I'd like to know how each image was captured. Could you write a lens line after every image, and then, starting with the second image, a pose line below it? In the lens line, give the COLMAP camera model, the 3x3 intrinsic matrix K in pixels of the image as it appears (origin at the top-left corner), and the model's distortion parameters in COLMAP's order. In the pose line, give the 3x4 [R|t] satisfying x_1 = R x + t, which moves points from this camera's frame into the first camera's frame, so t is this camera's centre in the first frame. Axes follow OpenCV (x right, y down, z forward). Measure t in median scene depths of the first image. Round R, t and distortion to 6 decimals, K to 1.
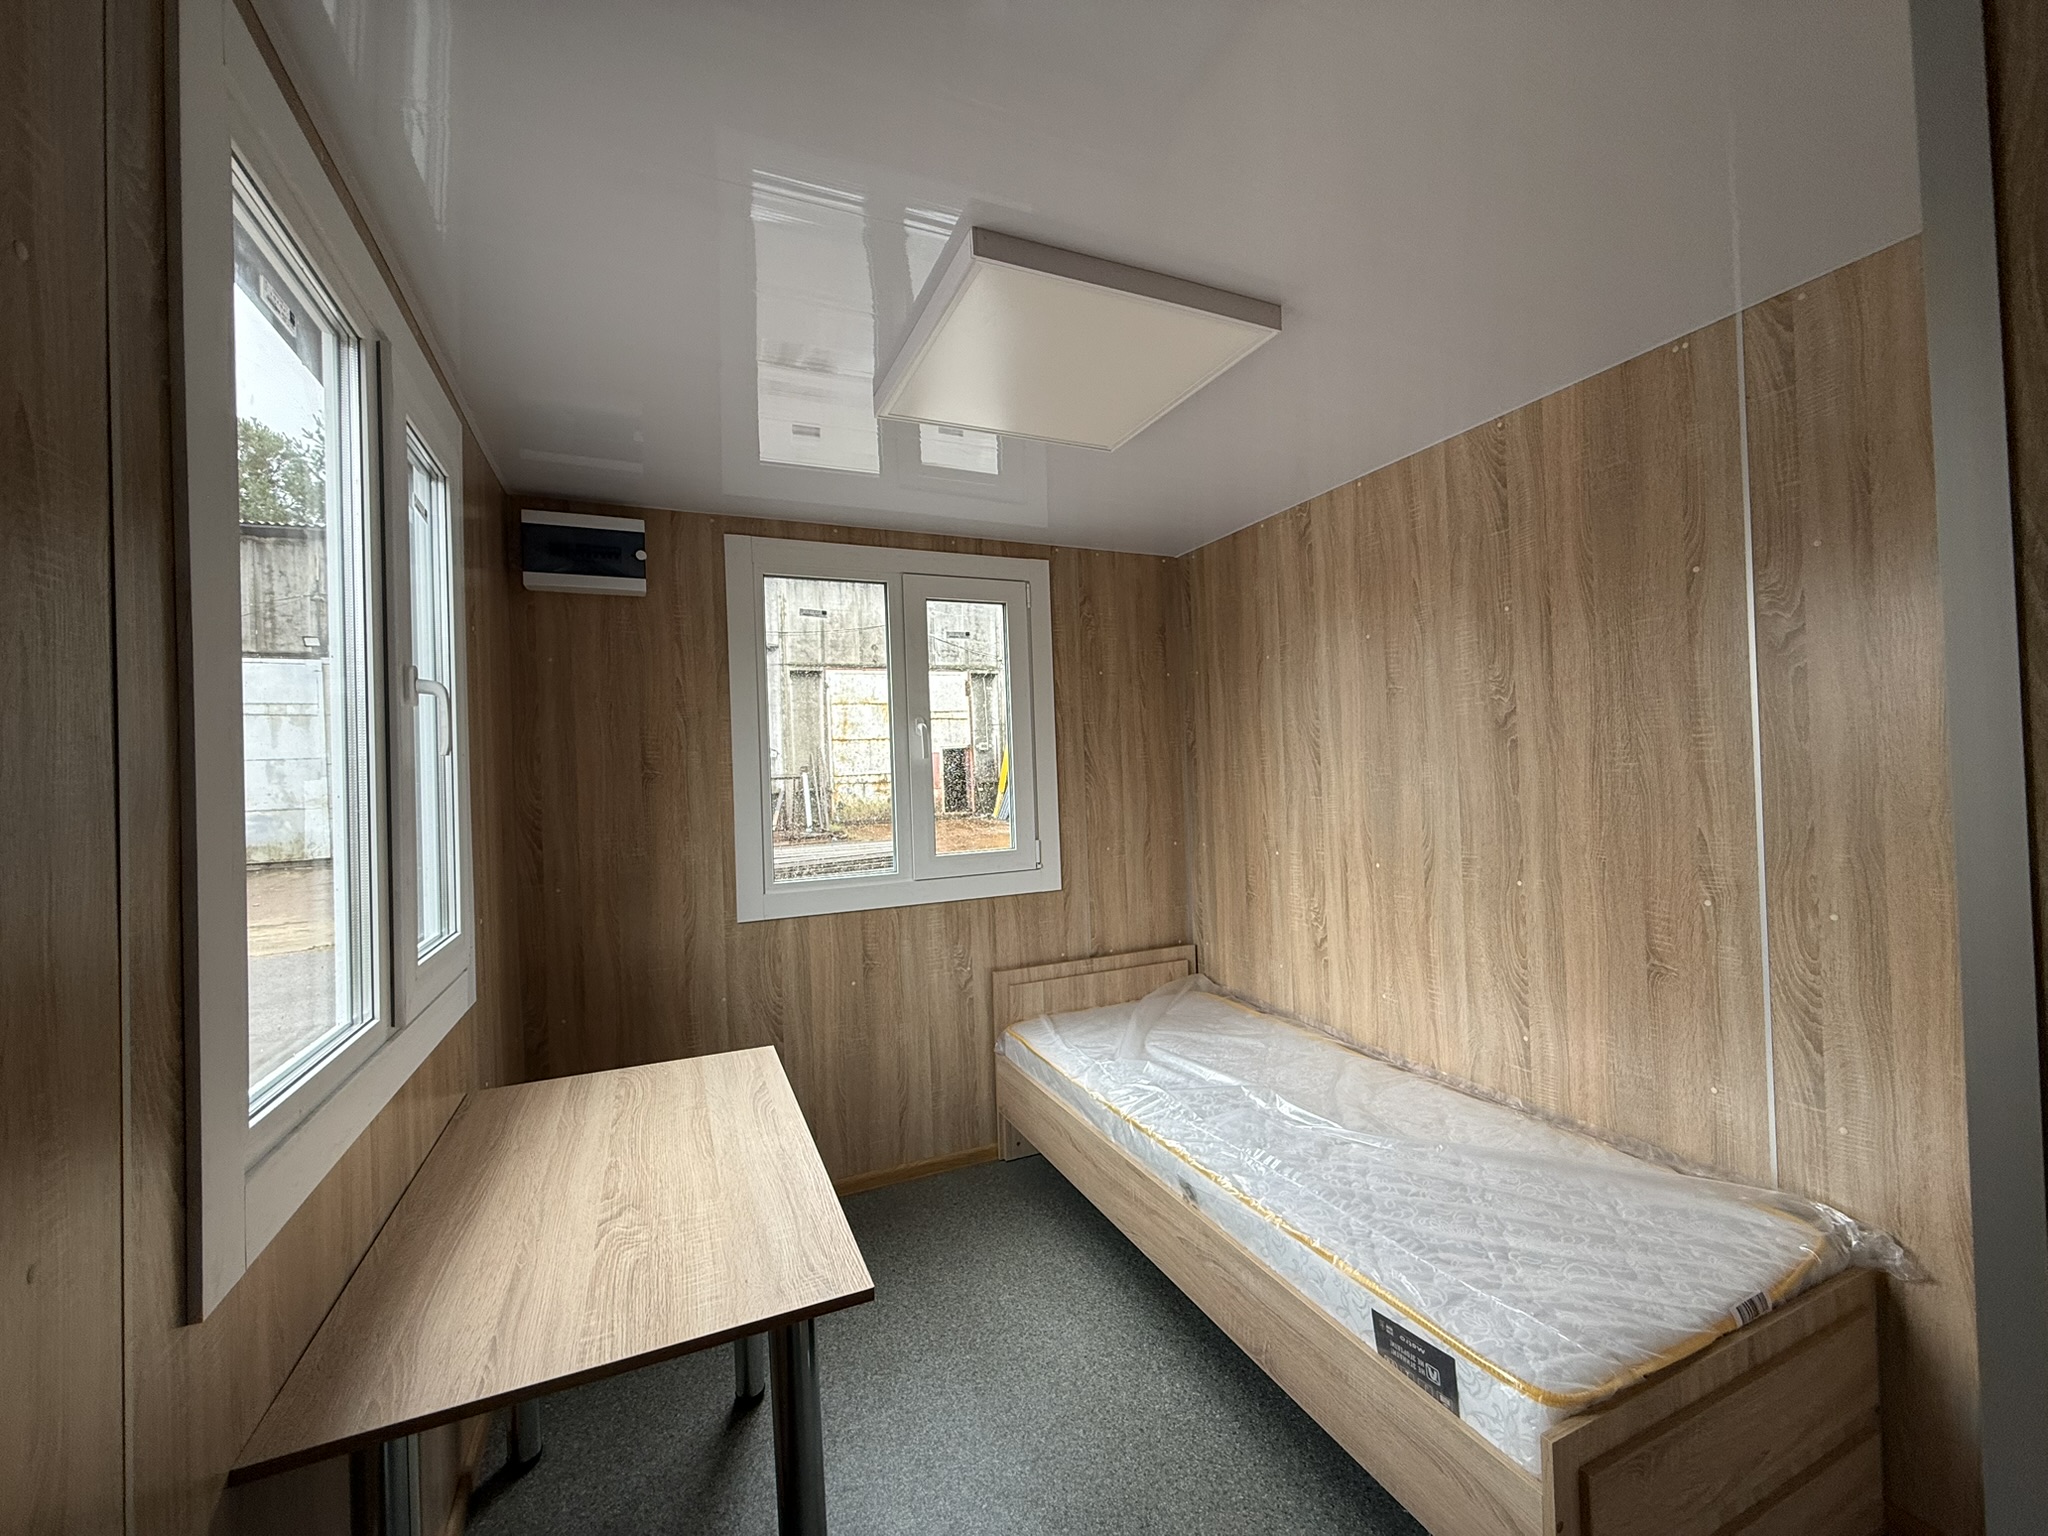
lens RADIAL K [[817.3, 0, 1020.4], [0, 817.3, 766.0], [0, 0, 1]] dist [0.000765, -0.000284]
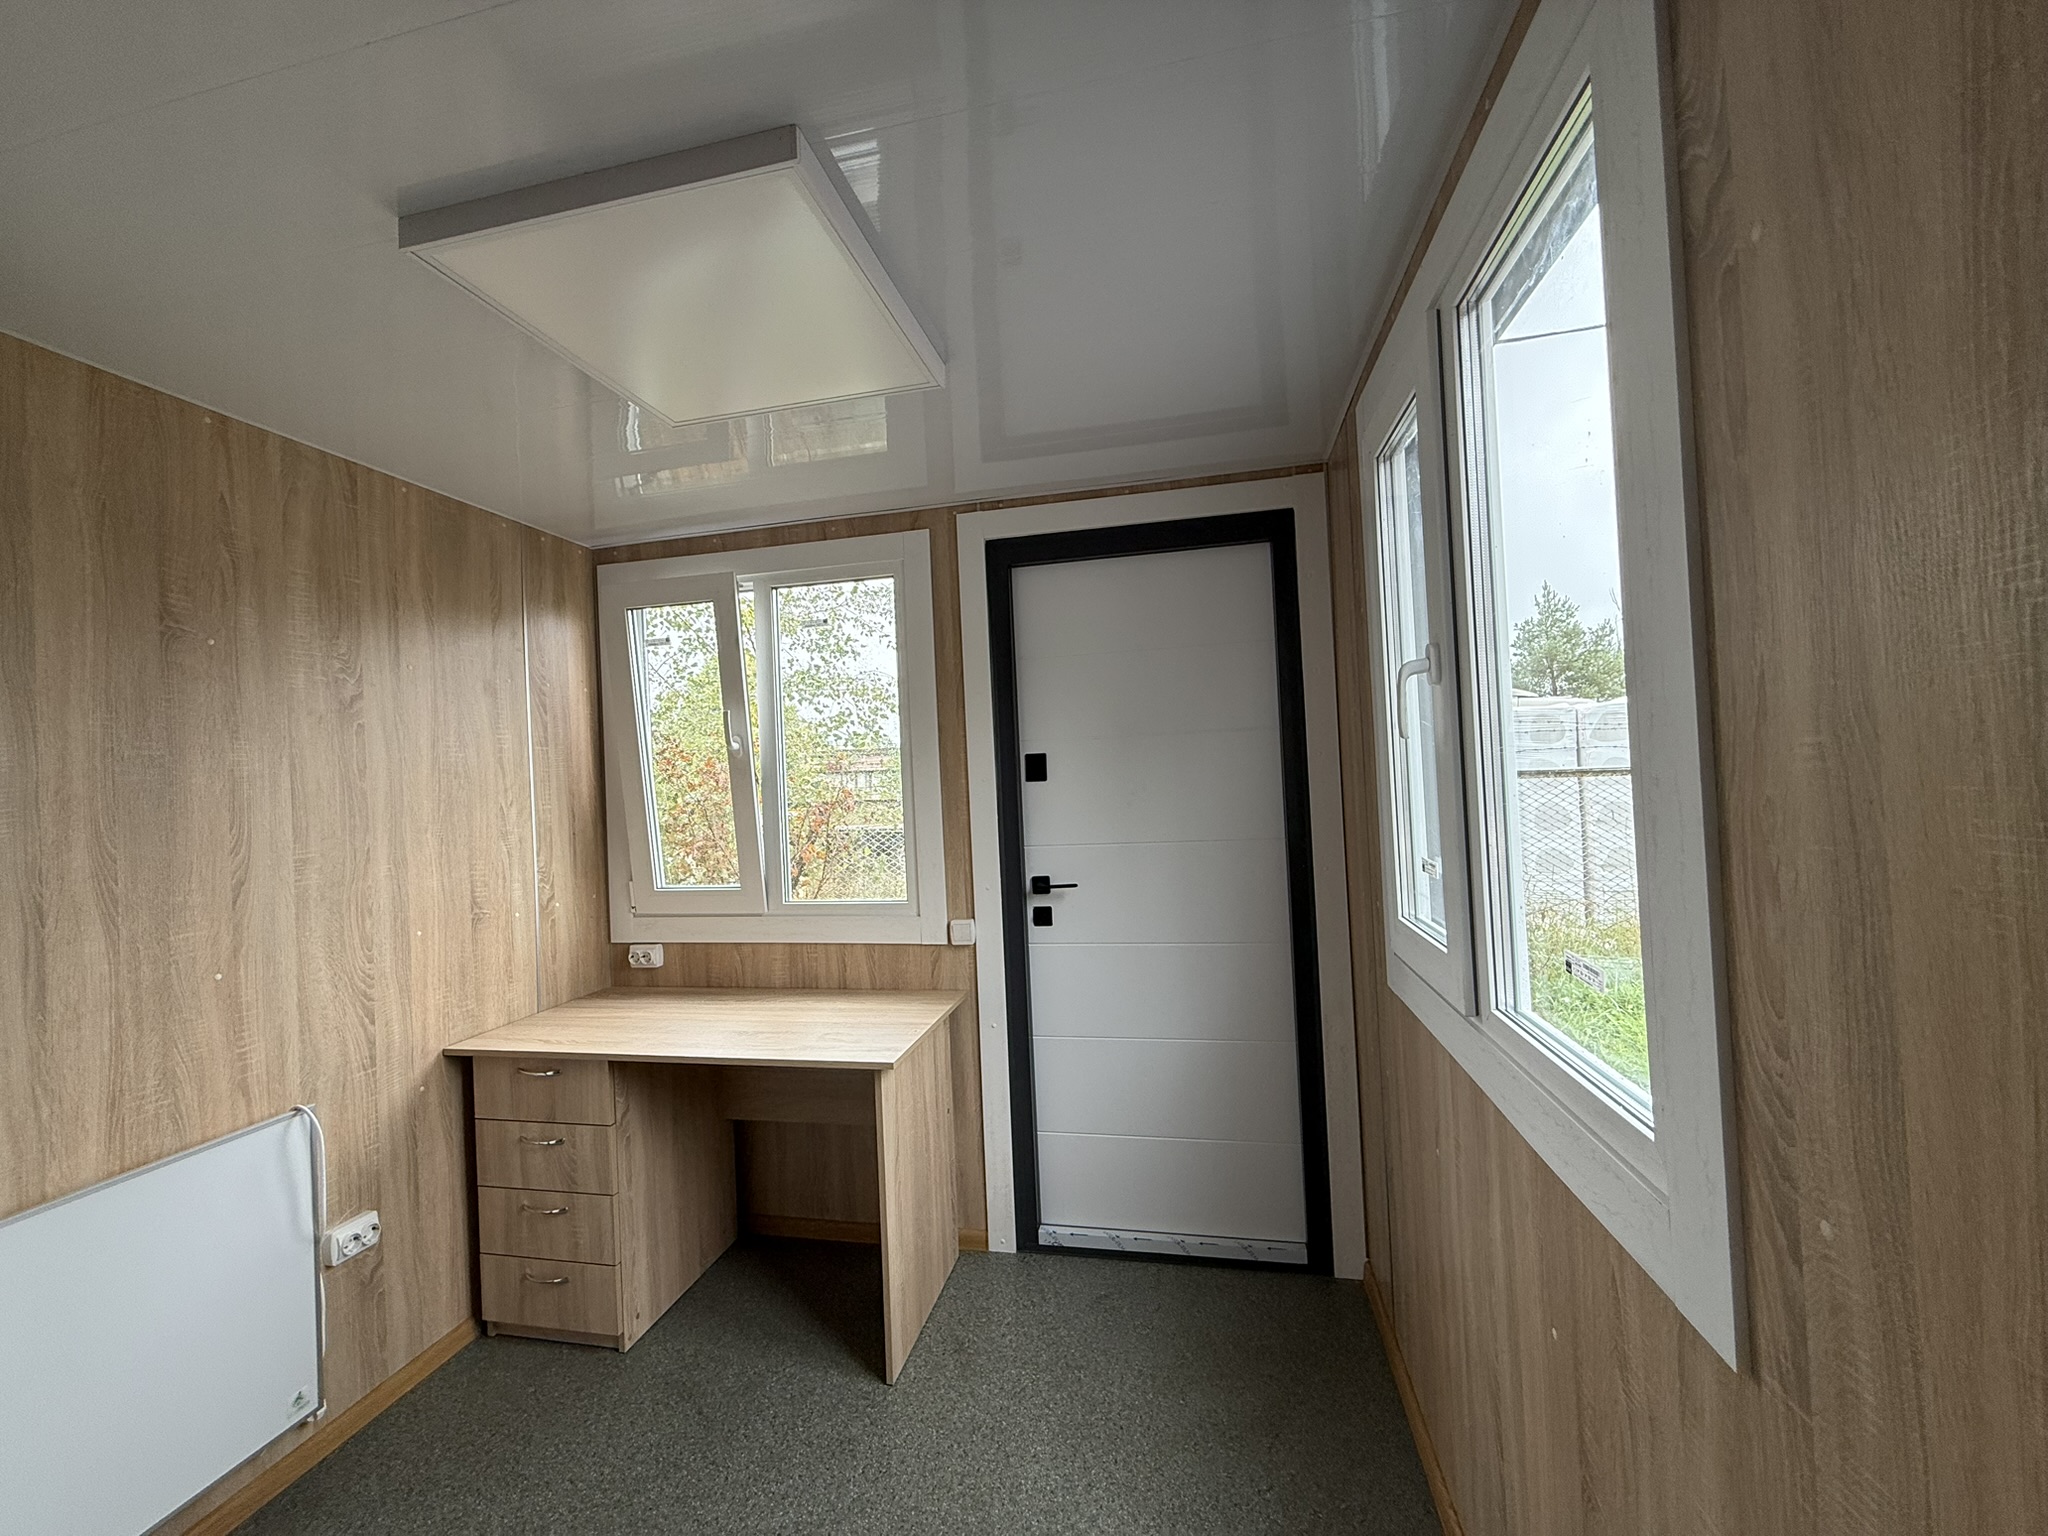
lens RADIAL K [[817.3, 0, 1024.2], [0, 817.3, 769.5], [0, 0, 1]] dist [0.000765, -0.000284]
pose [[-0.810311, 0.080814, 0.580401, -0.544671], [0.068000, 0.996721, -0.043846, 0.108549], [-0.582041, 0.003939, -0.813150, 1.246916]]
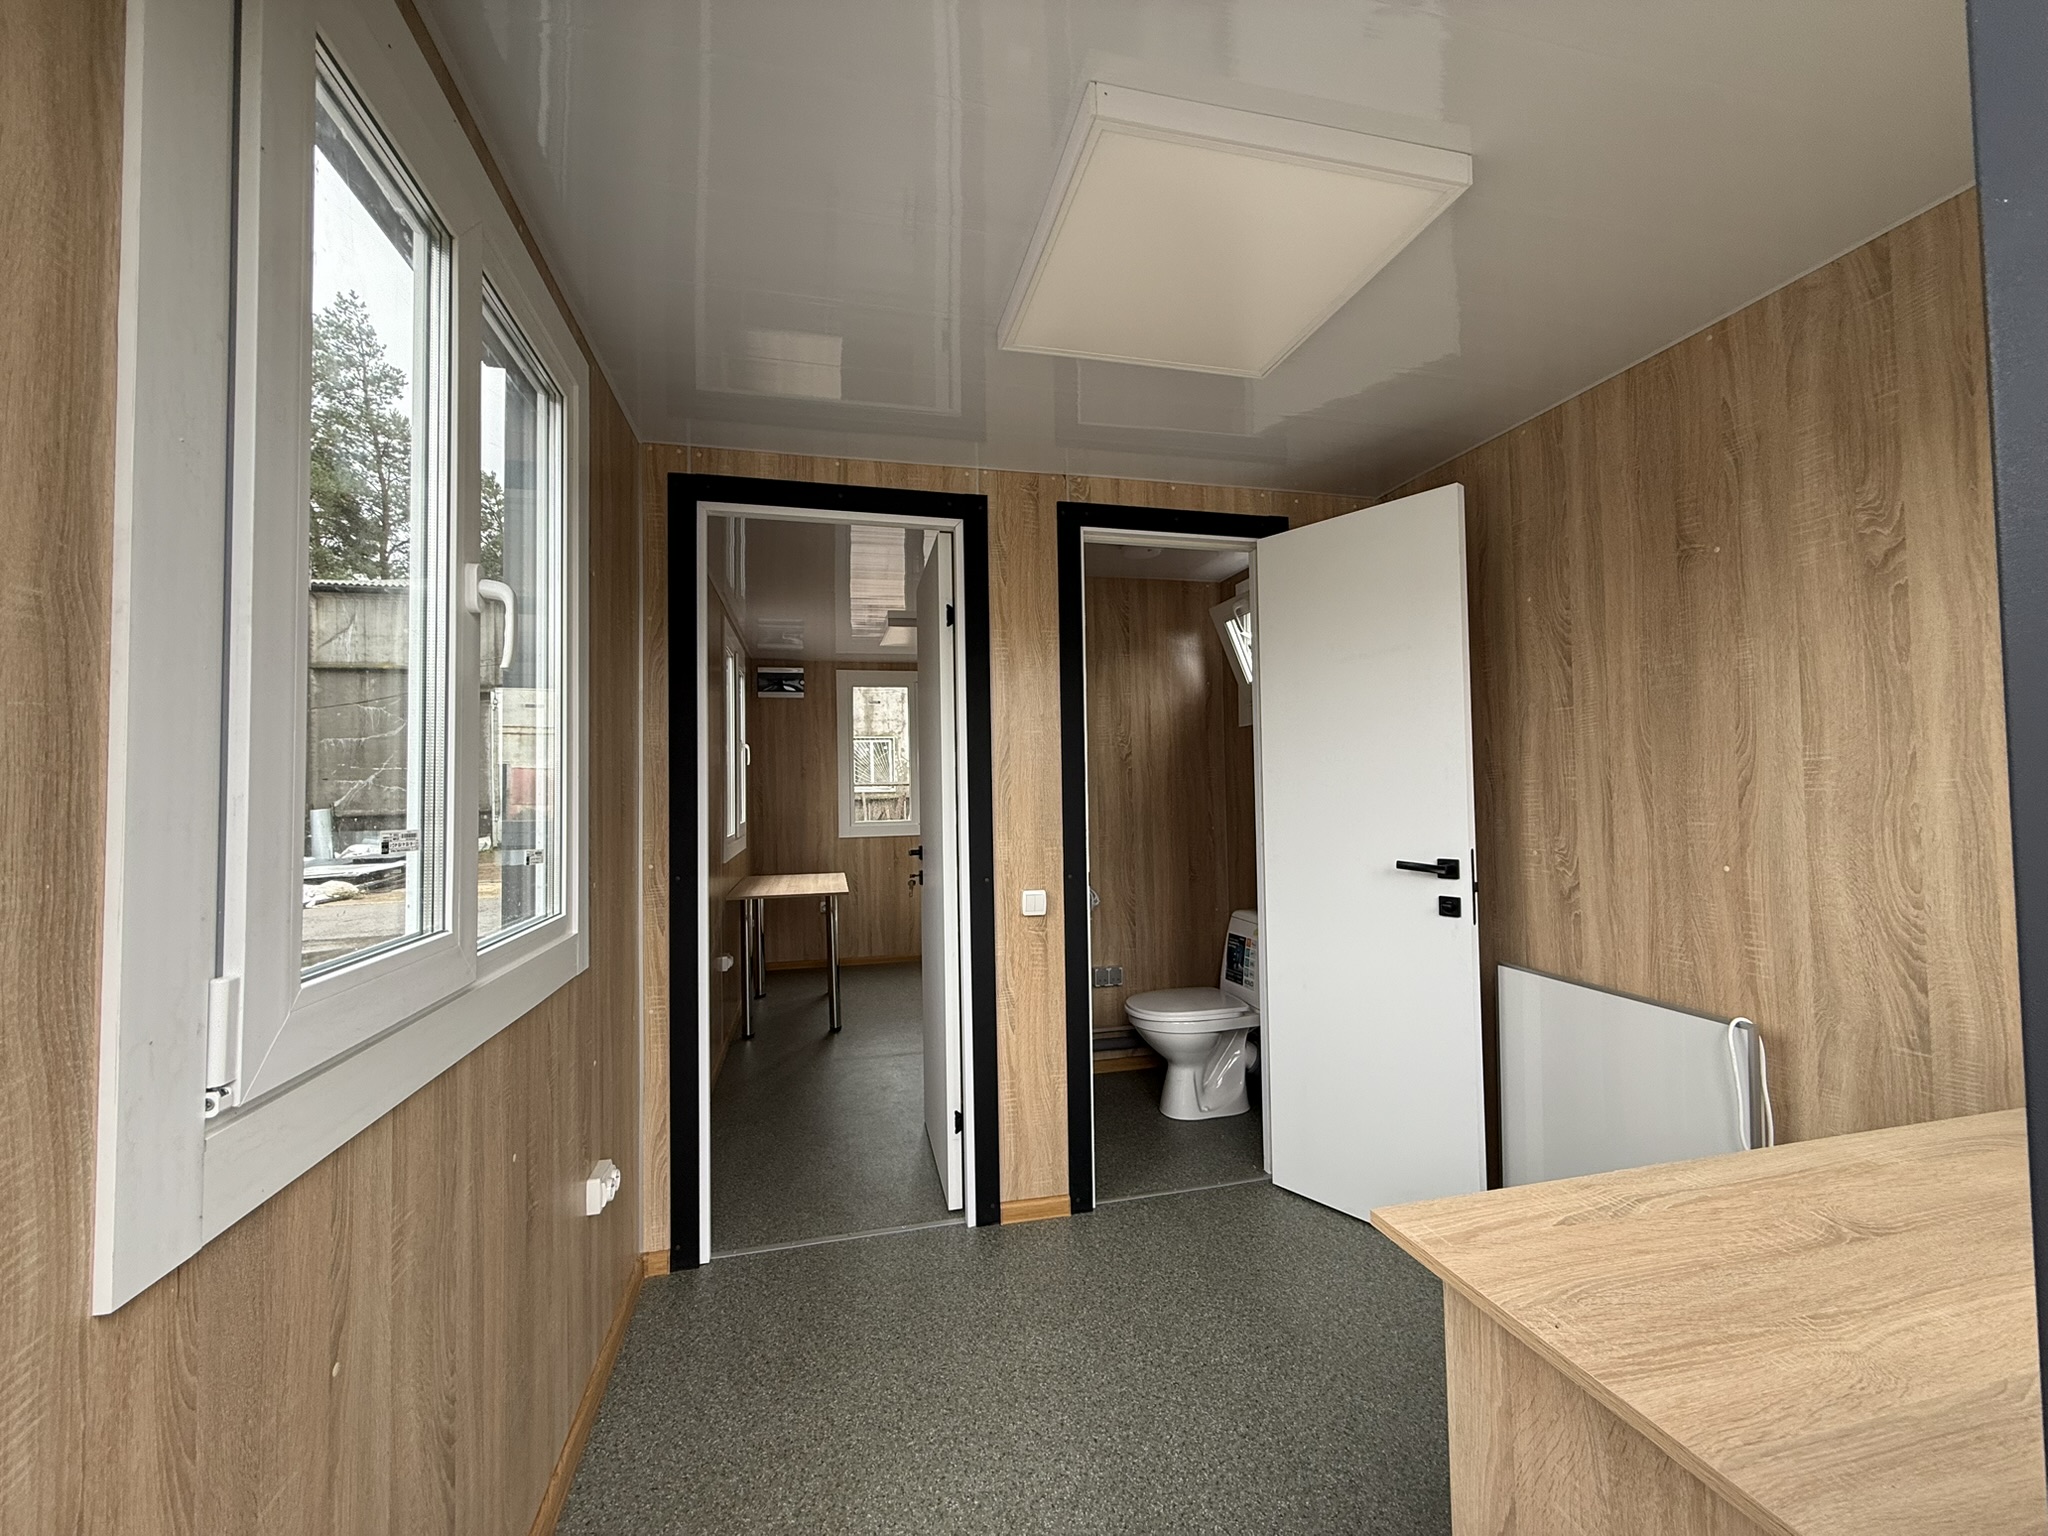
lens RADIAL K [[817.3, 0, 1020.0], [0, 817.3, 763.0], [0, 0, 1]] dist [0.000765, -0.000284]
pose [[0.984232, 0.015404, -0.176212, -0.020207], [-0.018354, 0.999717, -0.015123, 0.138093], [0.175929, 0.018118, 0.984236, 0.158875]]
